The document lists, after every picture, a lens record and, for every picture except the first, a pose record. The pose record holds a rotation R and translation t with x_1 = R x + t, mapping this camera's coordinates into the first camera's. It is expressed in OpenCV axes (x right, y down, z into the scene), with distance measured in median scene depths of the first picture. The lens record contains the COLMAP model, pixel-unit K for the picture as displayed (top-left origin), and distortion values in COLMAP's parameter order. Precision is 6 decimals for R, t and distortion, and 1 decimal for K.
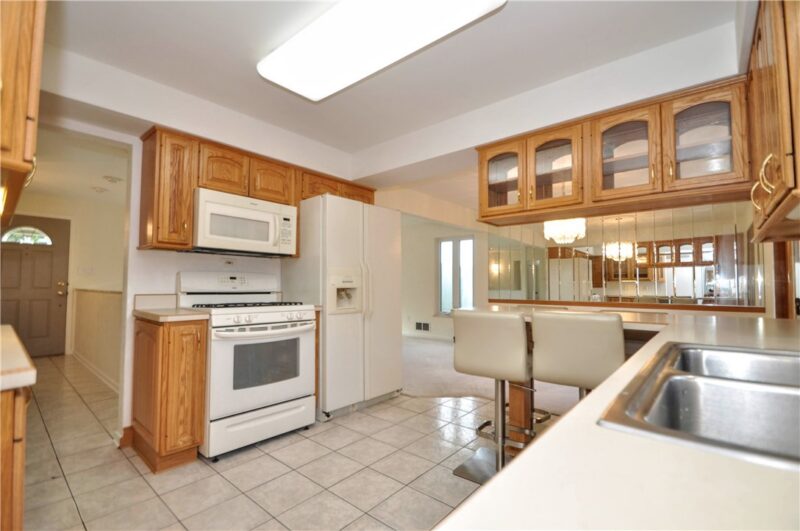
lens RADIAL K [[353.7, 0, 402.8], [0, 353.7, 268.8], [0, 0, 1]] dist [-0.001744, -0.000526]
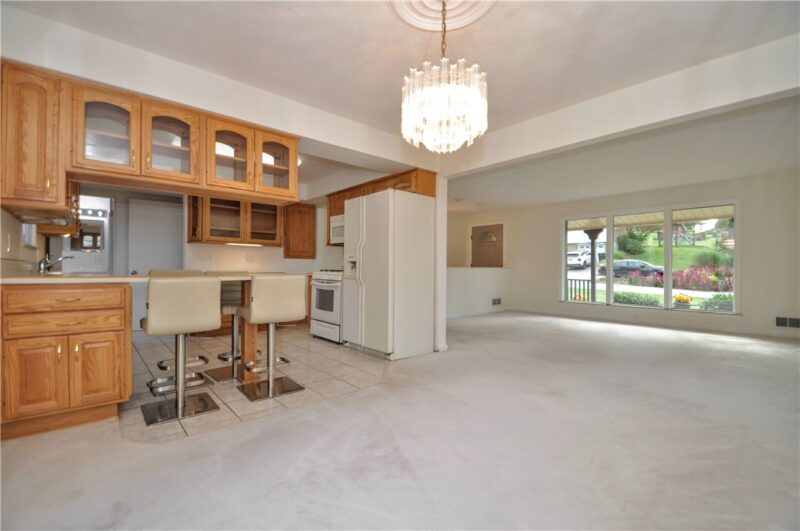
lens RADIAL K [[353.7, 0, 402.8], [0, 353.7, 268.8], [0, 0, 1]] dist [-0.001744, -0.000526]
pose [[-0.139754, 0.000487, -0.990186, 1.351777], [0.044624, 0.998987, -0.005807, 0.110190], [0.989180, -0.044997, -0.139634, 1.533054]]
